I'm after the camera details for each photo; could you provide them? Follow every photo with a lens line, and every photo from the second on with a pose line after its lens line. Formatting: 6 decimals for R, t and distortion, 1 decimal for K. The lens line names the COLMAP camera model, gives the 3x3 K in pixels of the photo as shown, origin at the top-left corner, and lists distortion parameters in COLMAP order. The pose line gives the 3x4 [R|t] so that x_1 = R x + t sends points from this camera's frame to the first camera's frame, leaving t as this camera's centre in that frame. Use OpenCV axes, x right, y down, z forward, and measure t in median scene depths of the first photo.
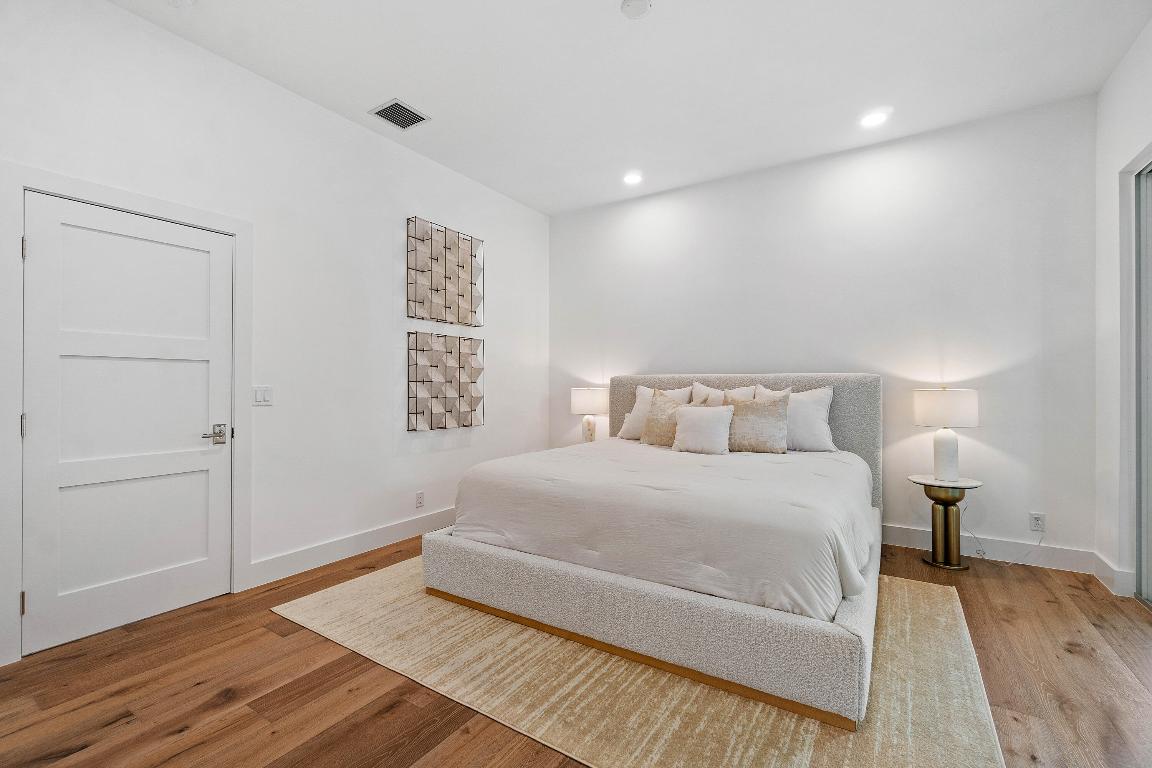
lens RADIAL K [[509.8, 0, 574.9], [0, 509.8, 383.0], [0, 0, 1]] dist [-0.001523, 0.001914]
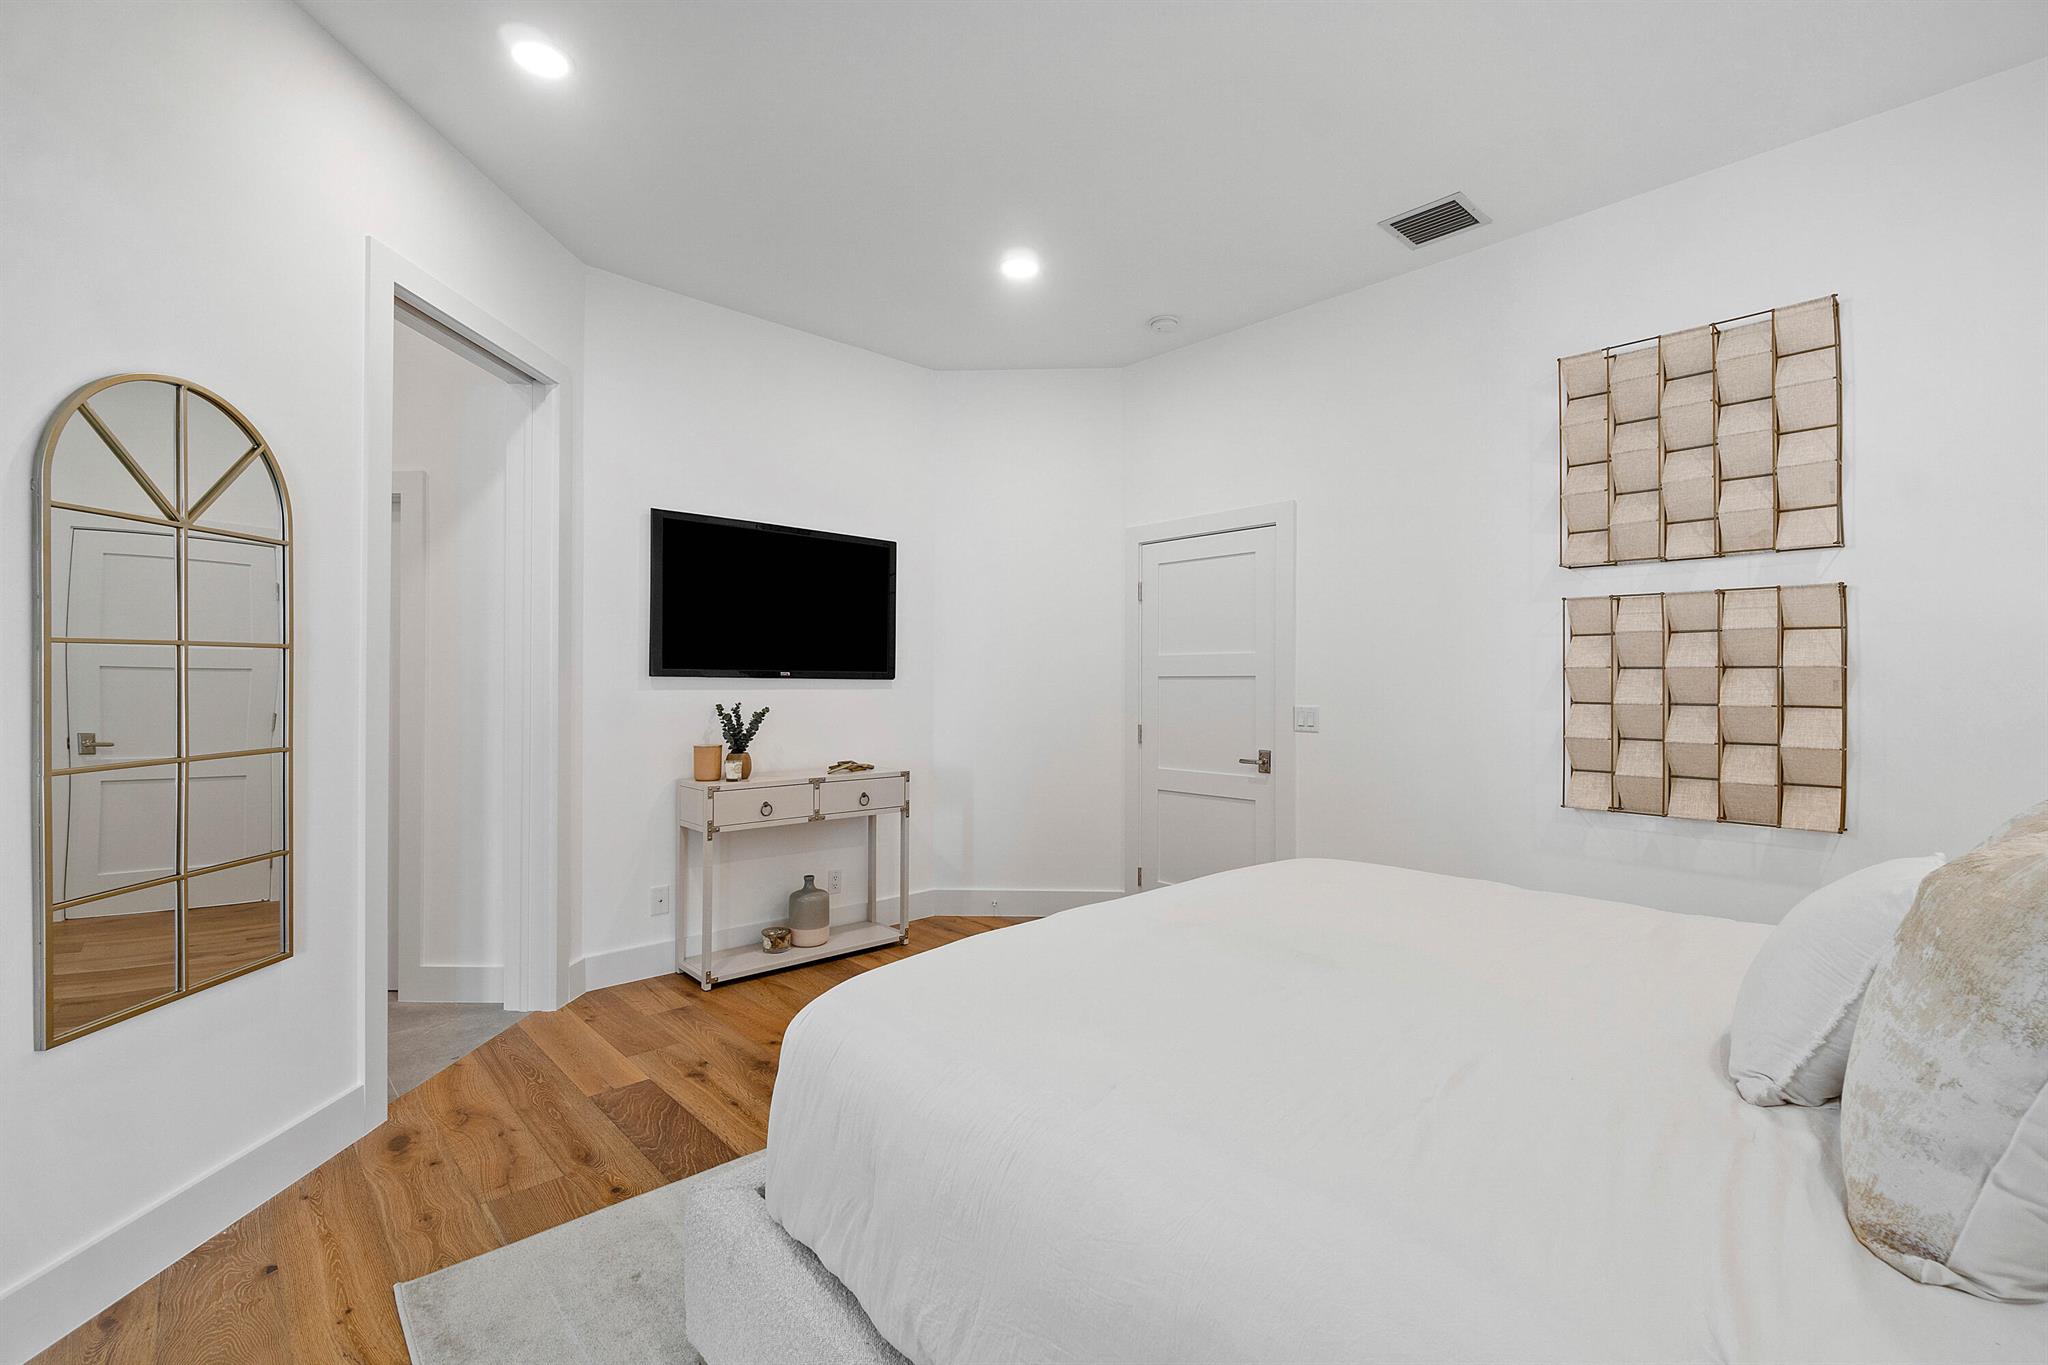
lens RADIAL K [[906.3, 0, 1023.3], [0, 906.3, 686.4], [0, 0, 1]] dist [-0.001523, 0.001914]
pose [[-0.259336, -0.008345, -0.965751, 0.648390], [-0.004109, 0.999963, -0.007538, -0.009150], [0.965778, 0.002013, -0.259361, 0.738913]]
